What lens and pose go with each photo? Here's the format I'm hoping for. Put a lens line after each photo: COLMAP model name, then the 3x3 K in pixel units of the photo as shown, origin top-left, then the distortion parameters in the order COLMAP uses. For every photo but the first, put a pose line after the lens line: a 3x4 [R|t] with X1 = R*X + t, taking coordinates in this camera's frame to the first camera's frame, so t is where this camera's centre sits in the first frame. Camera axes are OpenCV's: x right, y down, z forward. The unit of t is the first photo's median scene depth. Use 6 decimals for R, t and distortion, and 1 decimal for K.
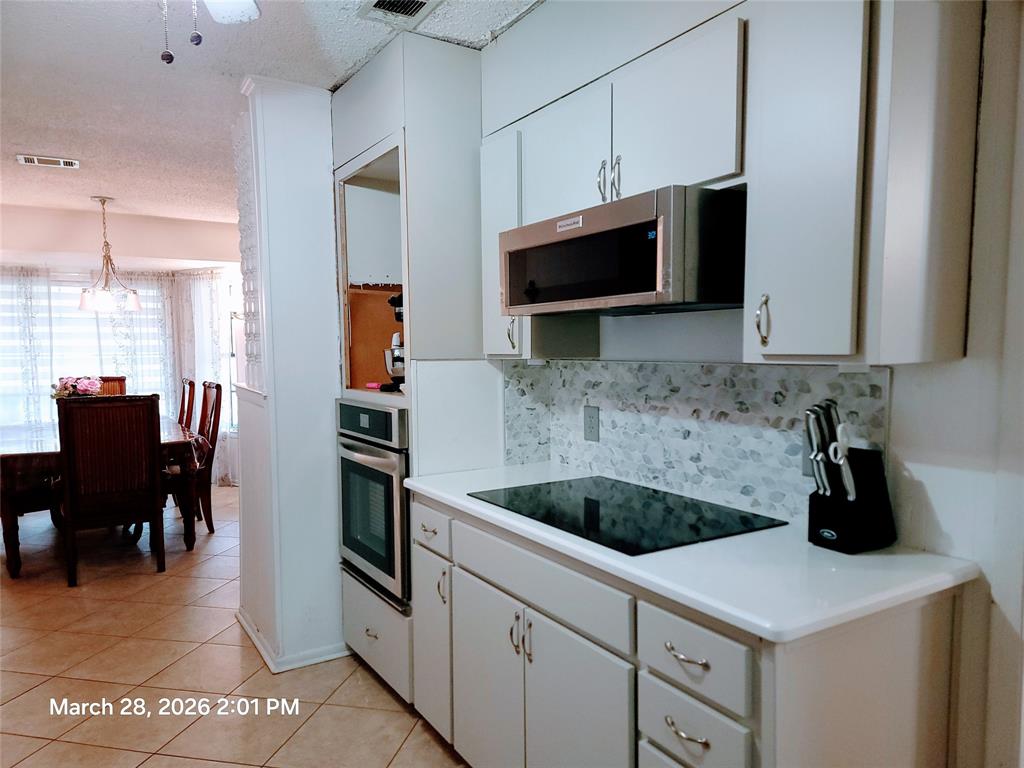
lens RADIAL K [[714.7, 0, 519.1], [0, 714.7, 390.3], [0, 0, 1]] dist [0.086138, -0.033881]
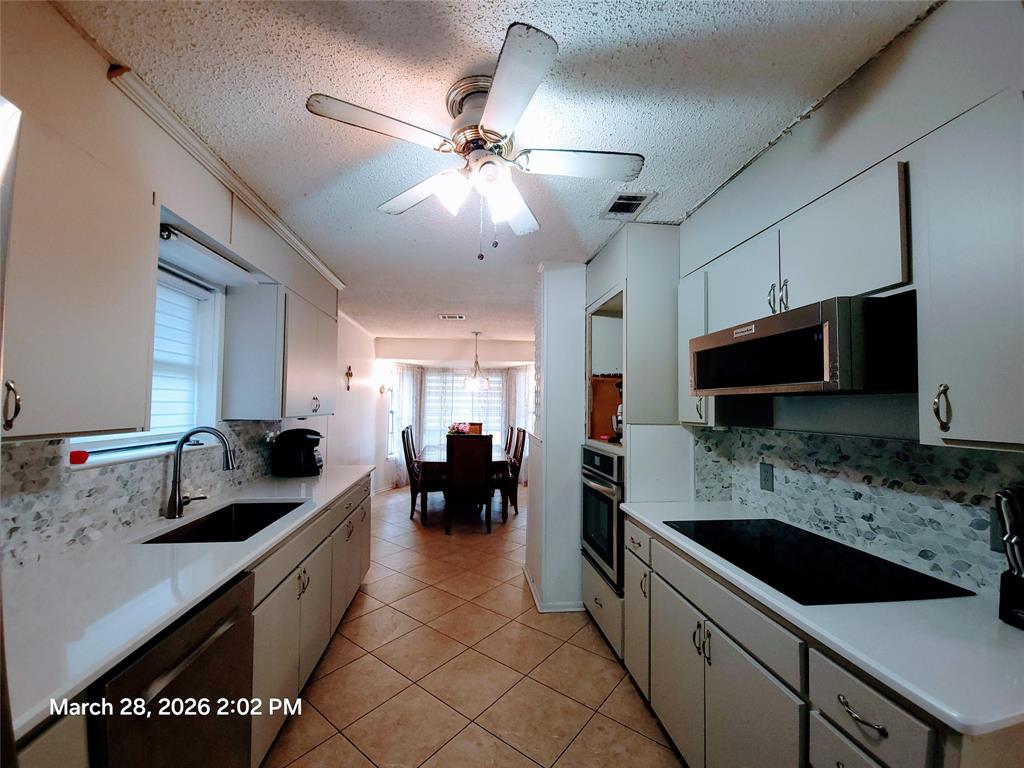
lens RADIAL K [[415.8, 0, 507.8], [0, 415.8, 387.1], [0, 0, 1]] dist [0.005082, -0.005387]
pose [[0.893953, 0.002106, -0.448157, 0.019330], [-0.049280, 0.994387, -0.093626, -0.024811], [0.445444, 0.105782, 0.889039, 0.091002]]
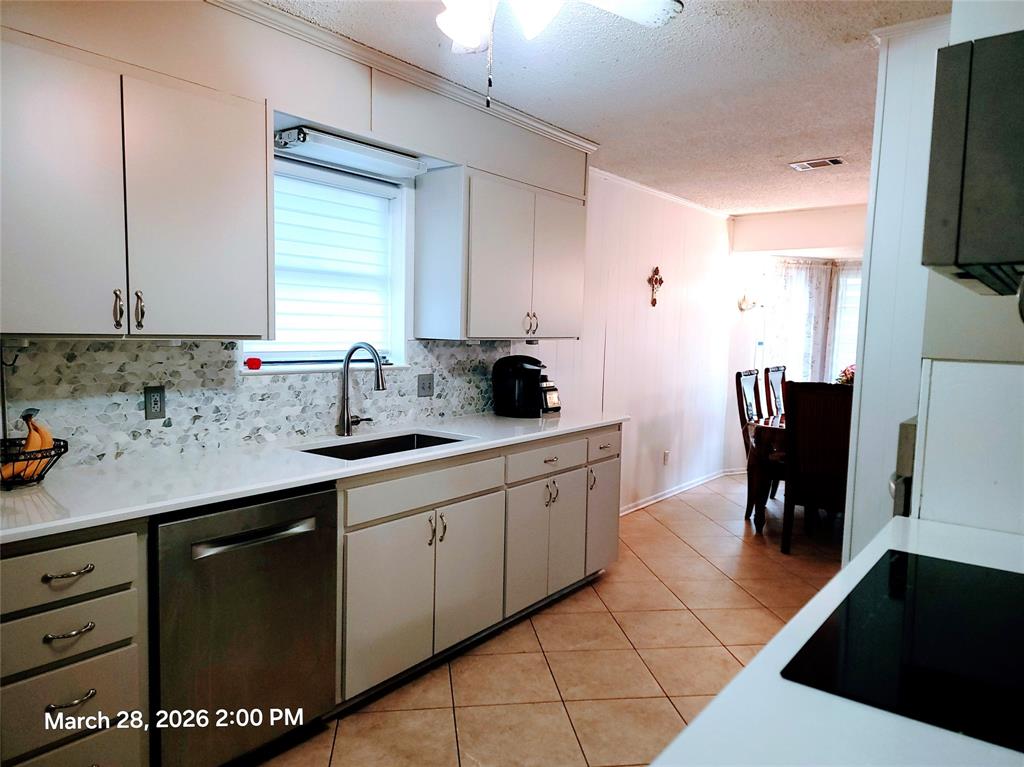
lens RADIAL K [[714.7, 0, 510.7], [0, 714.7, 382.1], [0, 0, 1]] dist [0.086138, -0.033881]
pose [[0.344327, 0.093184, -0.934214, 0.305138], [-0.087447, 0.993920, 0.066909, -0.030641], [0.934768, 0.058656, 0.350382, 0.276711]]
